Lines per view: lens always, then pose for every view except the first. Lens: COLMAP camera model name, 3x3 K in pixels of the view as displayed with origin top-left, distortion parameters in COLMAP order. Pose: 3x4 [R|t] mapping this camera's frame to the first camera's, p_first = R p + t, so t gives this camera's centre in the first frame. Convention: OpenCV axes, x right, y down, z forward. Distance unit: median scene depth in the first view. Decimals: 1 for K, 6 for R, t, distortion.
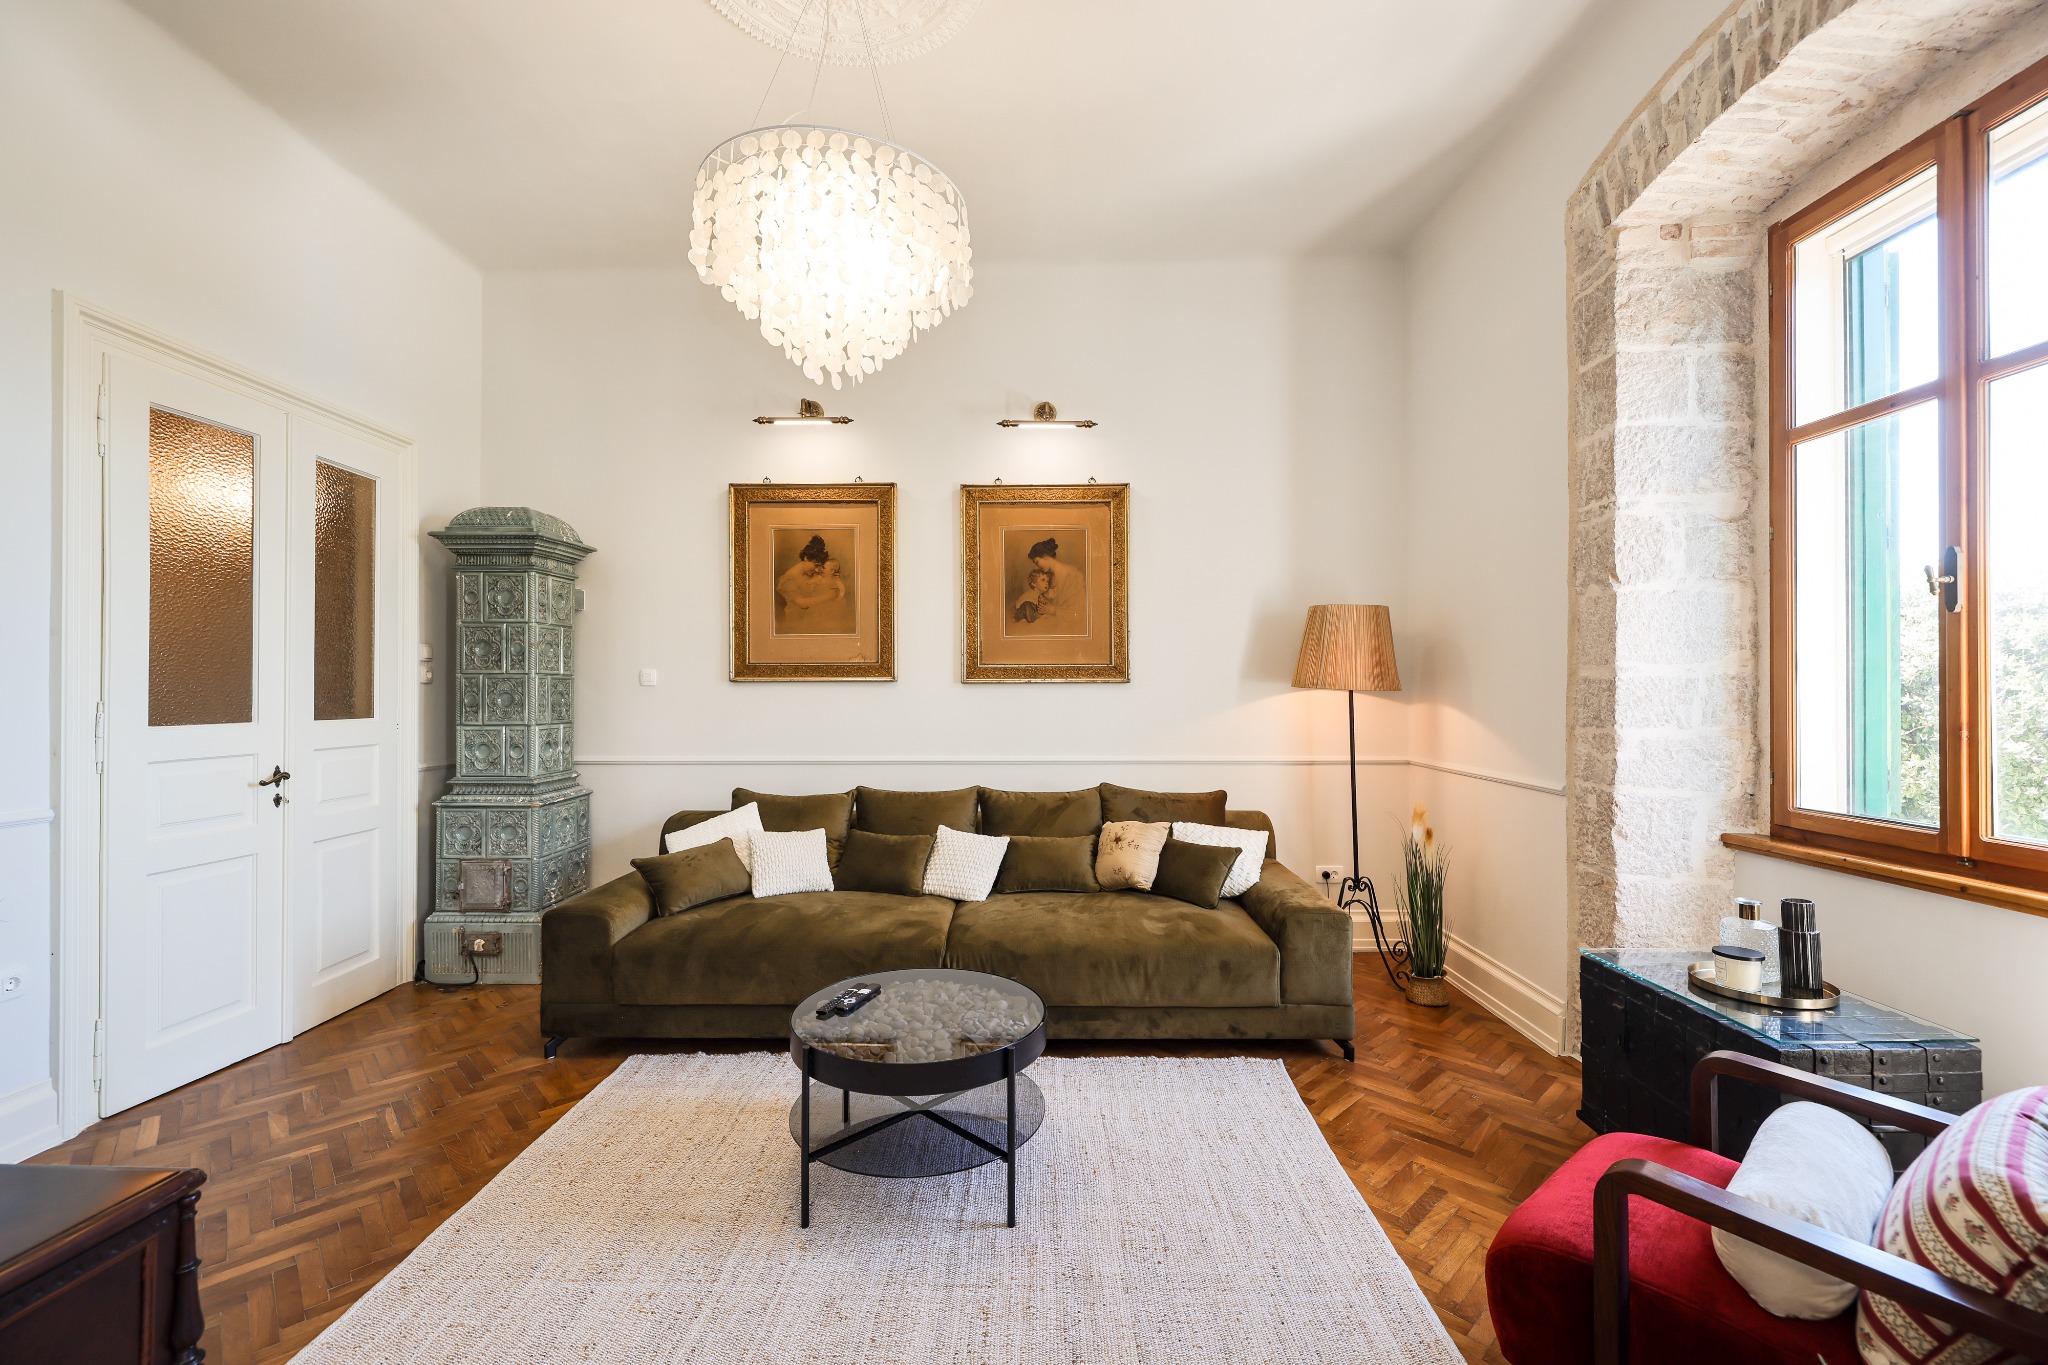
lens RADIAL K [[853.3, 0, 1020.9], [0, 853.3, 686.7], [0, 0, 1]] dist [0.000110, 0.000060]
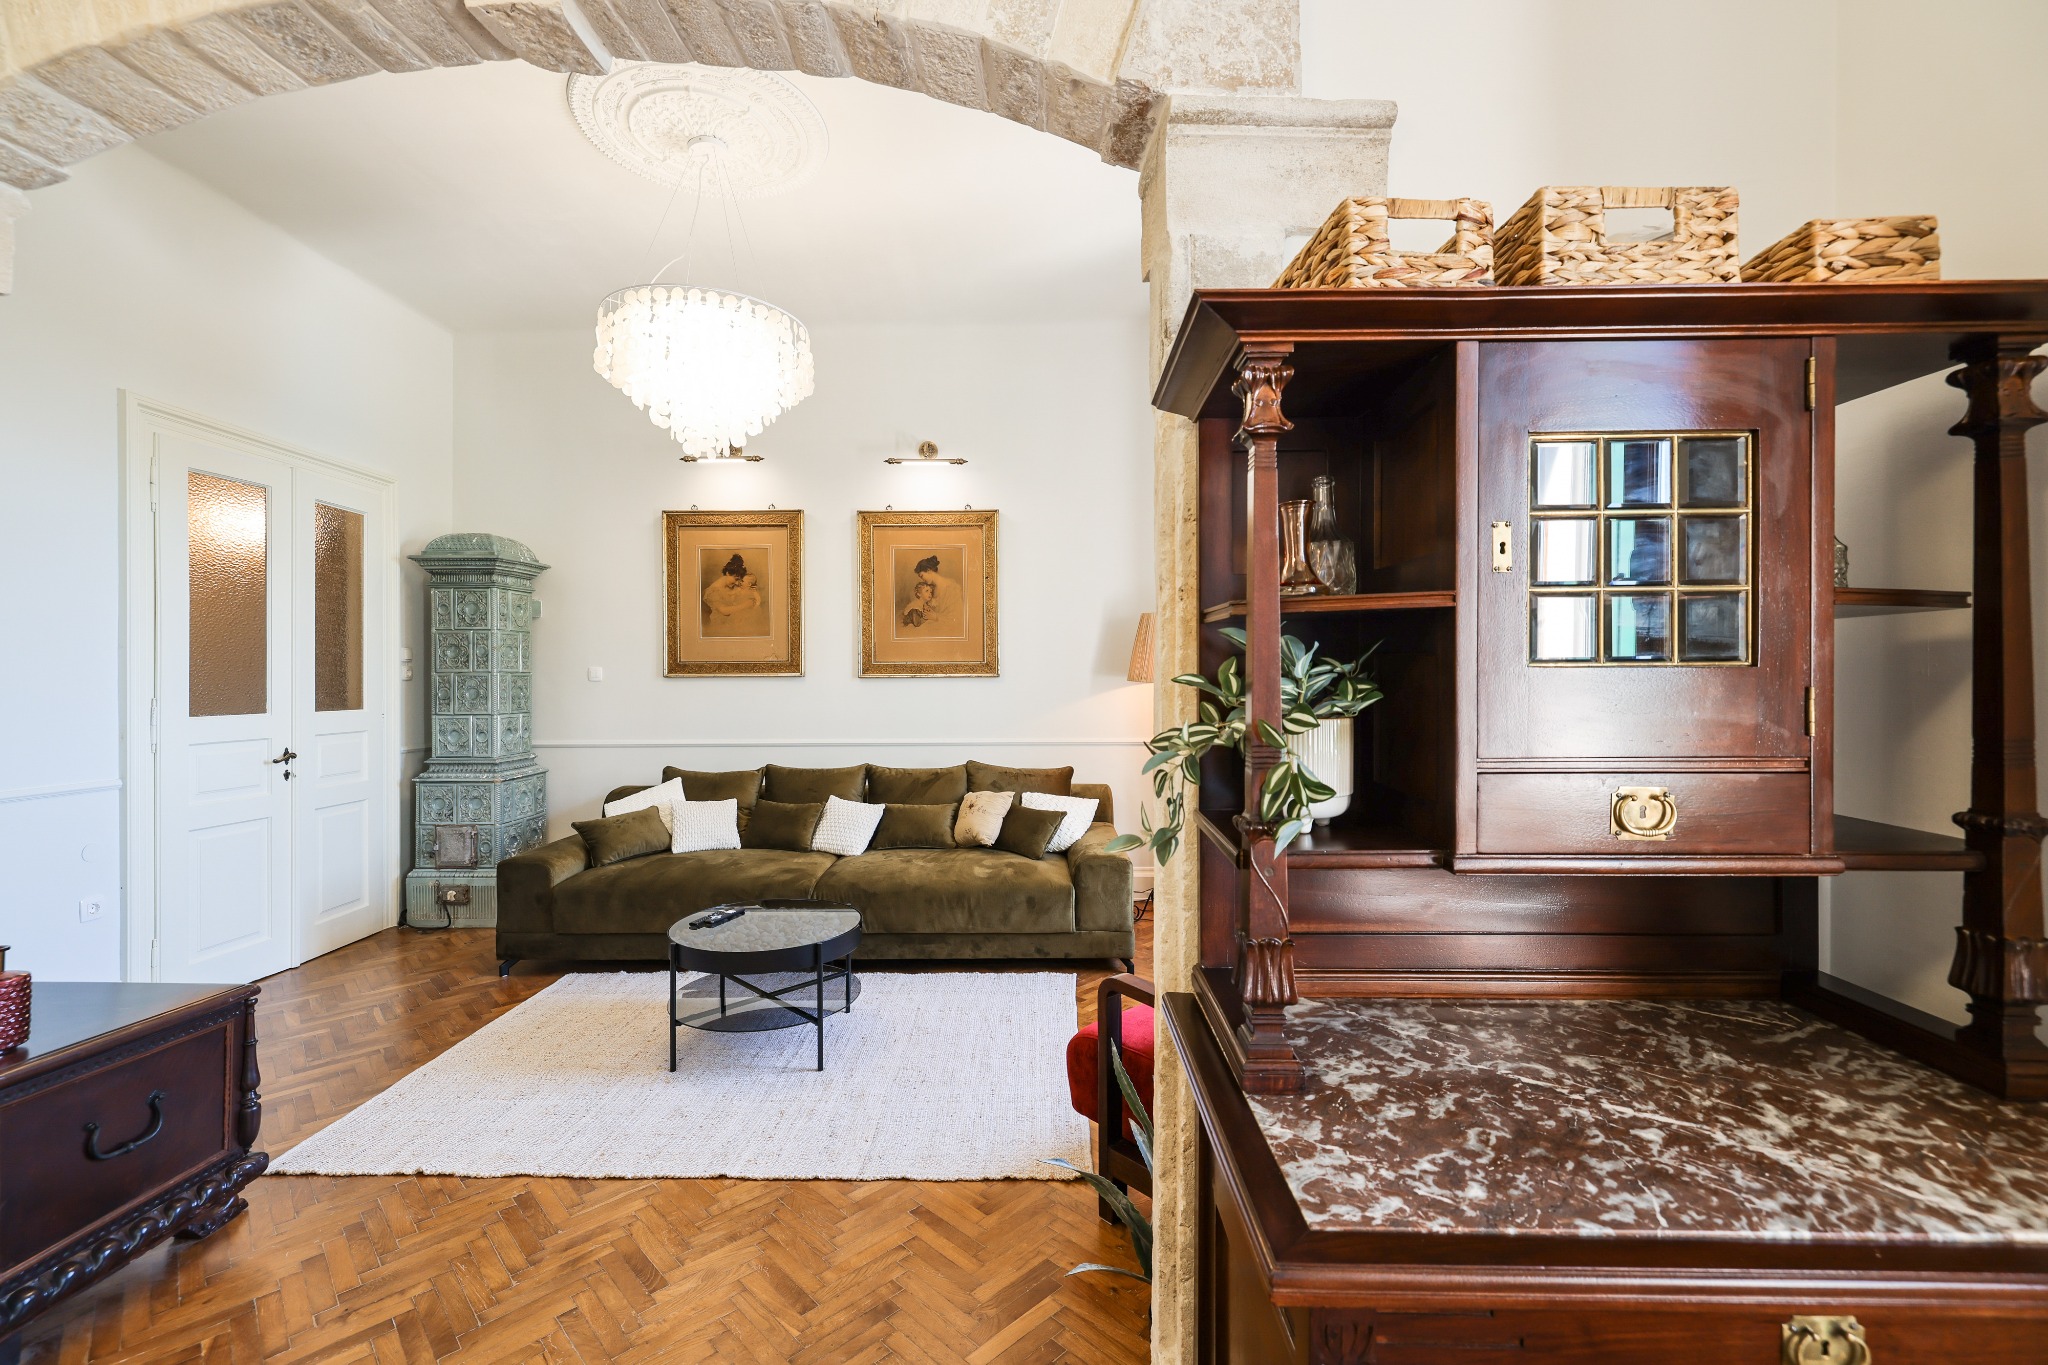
lens RADIAL K [[859.6, 0, 1020.1], [0, 859.6, 677.1], [0, 0, 1]] dist [0.001742, -0.000063]
pose [[0.999992, -0.003676, 0.001856, 0.218806], [0.003669, 0.999986, 0.003769, -0.012840], [-0.001870, -0.003762, 0.999991, -0.283849]]
